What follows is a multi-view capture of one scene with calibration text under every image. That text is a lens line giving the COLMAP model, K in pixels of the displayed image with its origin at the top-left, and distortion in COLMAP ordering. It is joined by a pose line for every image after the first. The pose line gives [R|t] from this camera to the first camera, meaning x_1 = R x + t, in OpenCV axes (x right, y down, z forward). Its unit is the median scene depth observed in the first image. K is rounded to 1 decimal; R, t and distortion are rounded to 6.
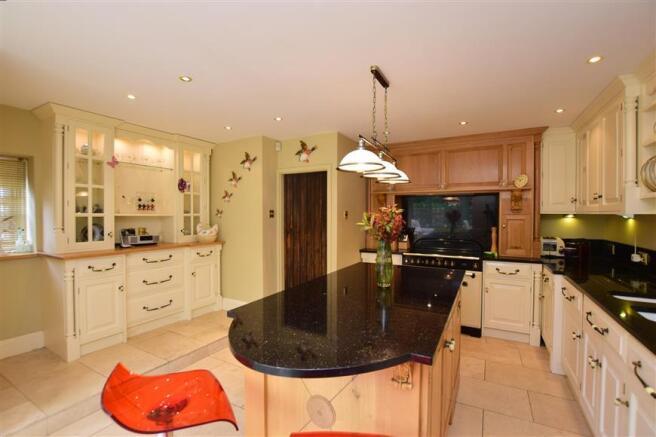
lens RADIAL K [[289.0, 0, 330.7], [0, 289.0, 216.6], [0, 0, 1]] dist [0.000046, -0.000014]
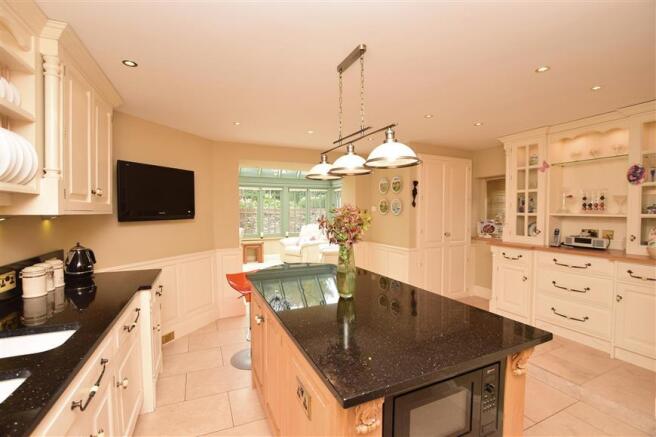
lens RADIAL K [[289.0, 0, 329.0], [0, 289.0, 218.2], [0, 0, 1]] dist [0.000046, -0.000014]
pose [[-0.569336, 0.008904, -0.822057, 0.610875], [-0.018697, 0.999542, 0.023775, -0.002758], [0.821892, 0.028906, -0.568909, 0.944960]]
